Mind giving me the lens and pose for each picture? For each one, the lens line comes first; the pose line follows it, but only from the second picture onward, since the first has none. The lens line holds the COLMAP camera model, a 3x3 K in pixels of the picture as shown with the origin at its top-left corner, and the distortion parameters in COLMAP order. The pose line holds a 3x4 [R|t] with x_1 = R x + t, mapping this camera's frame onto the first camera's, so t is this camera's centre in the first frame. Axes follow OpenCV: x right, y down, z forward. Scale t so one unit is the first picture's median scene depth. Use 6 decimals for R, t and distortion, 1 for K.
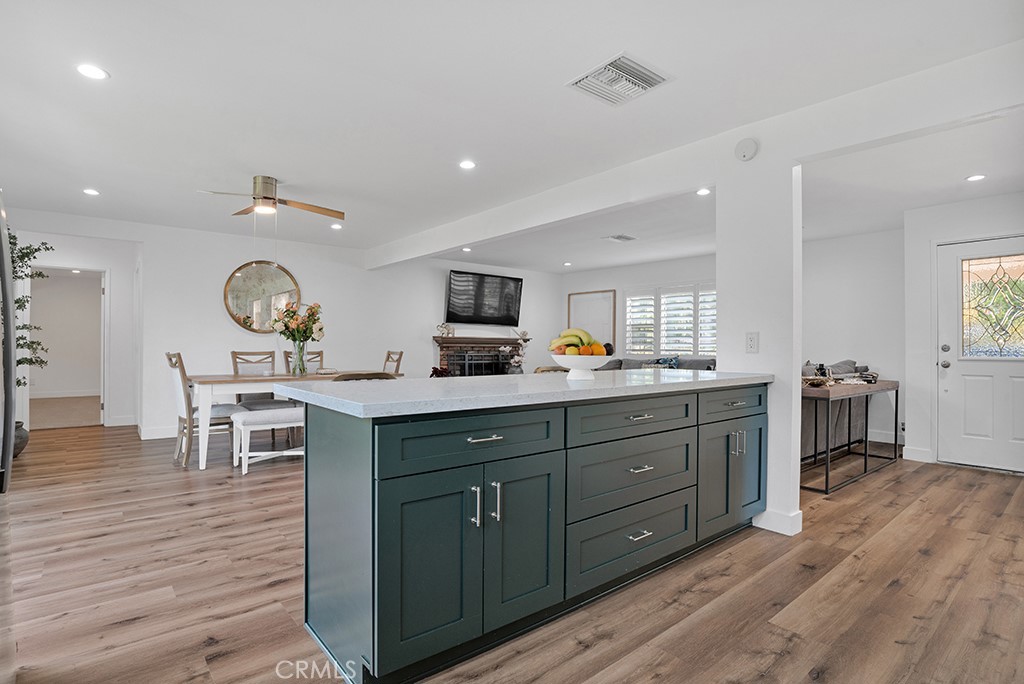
lens RADIAL K [[515.7, 0, 508.6], [0, 515.7, 339.7], [0, 0, 1]] dist [-0.044976, 0.011139]
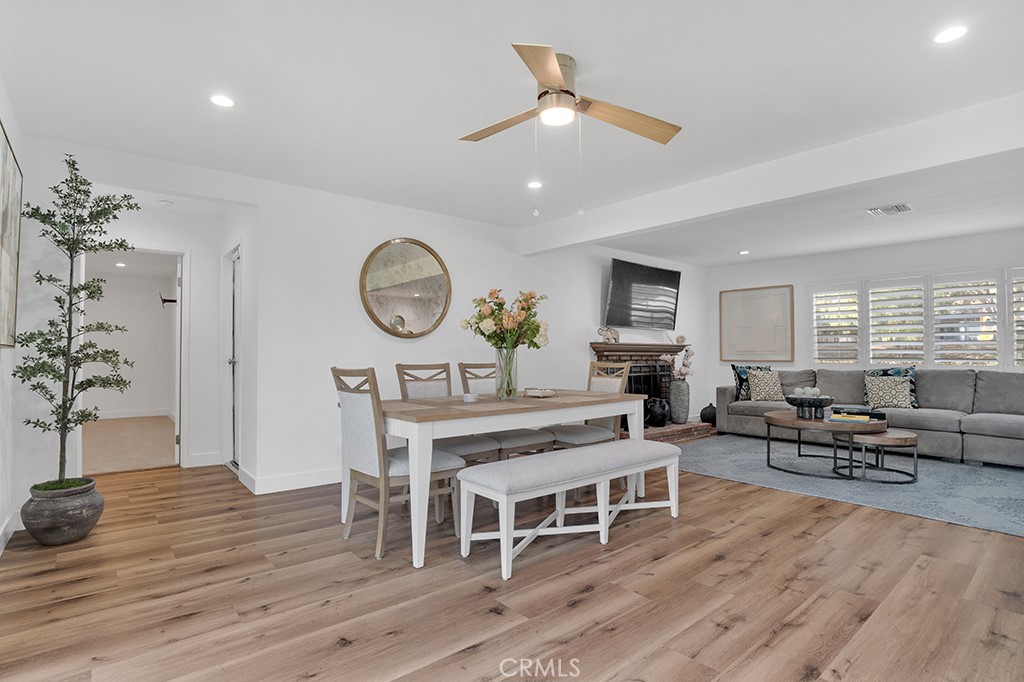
lens RADIAL K [[515.7, 0, 515.3], [0, 515.7, 340.2], [0, 0, 1]] dist [-0.044976, 0.011139]
pose [[0.999973, -0.004336, 0.005906, -0.443185], [0.004424, 0.999878, -0.015000, 0.002537], [-0.005840, 0.015025, 0.999870, 0.361299]]
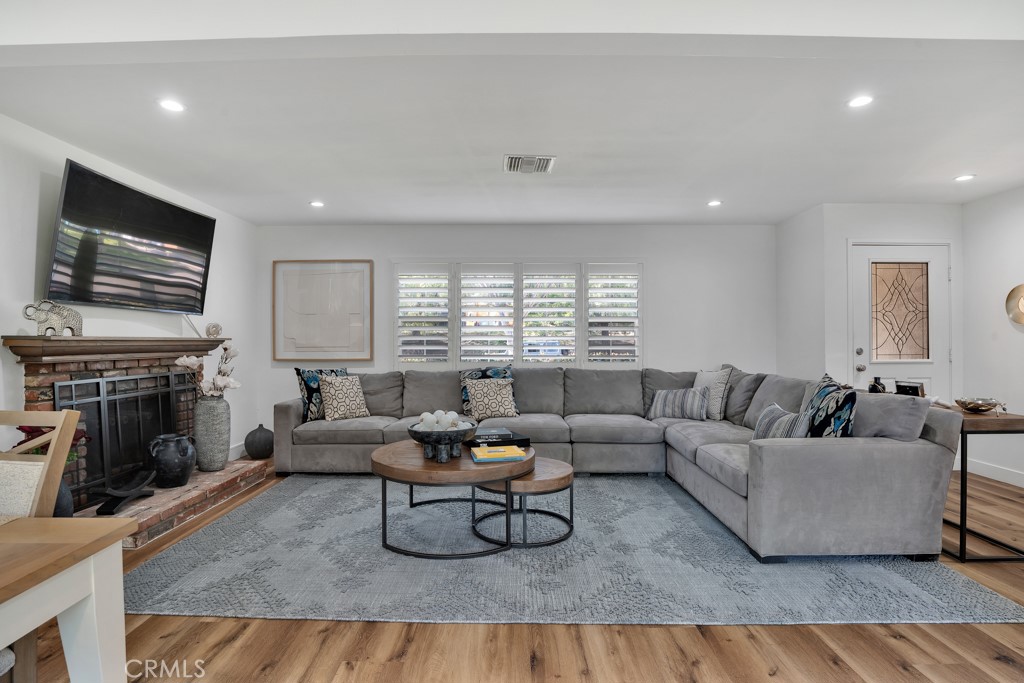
lens RADIAL K [[515.7, 0, 509.7], [0, 515.7, 341.5], [0, 0, 1]] dist [-0.044976, 0.011139]
pose [[0.648319, -0.010101, 0.761302, -0.302105], [-0.002524, 0.999878, 0.015416, -0.014886], [-0.761365, -0.011916, 0.648214, 0.862192]]
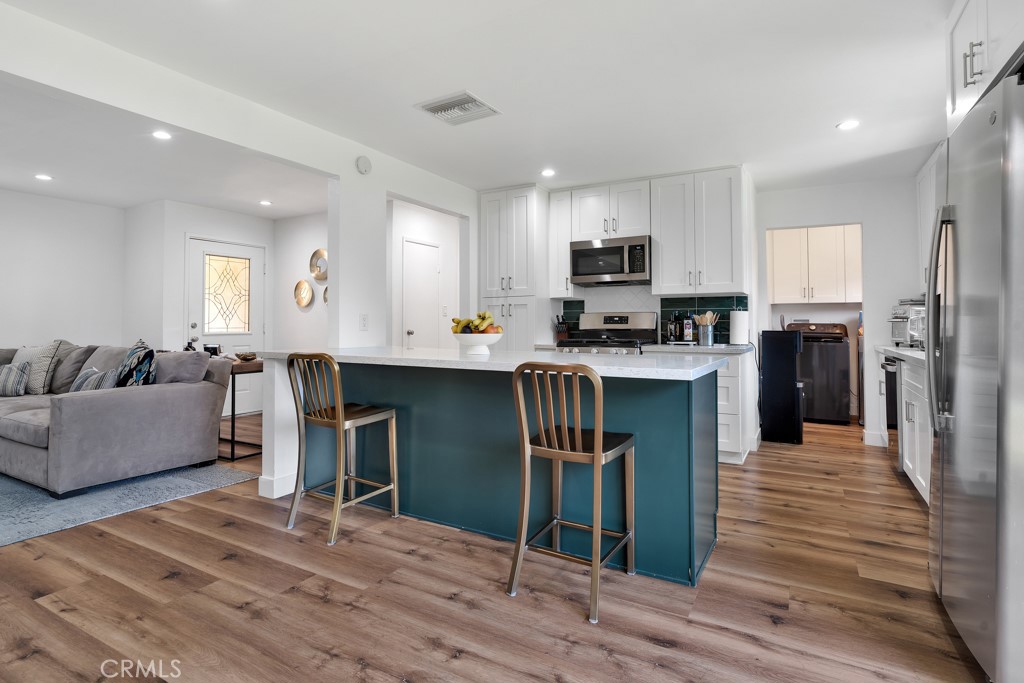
lens RADIAL K [[515.7, 0, 530.9], [0, 515.7, 315.5], [0, 0, 1]] dist [-0.044976, 0.011139]
pose [[-0.381832, 0.015289, 0.924105, -0.512485], [-0.011321, 0.999711, -0.021218, 0.010331], [-0.924163, -0.018563, -0.381548, 0.704822]]
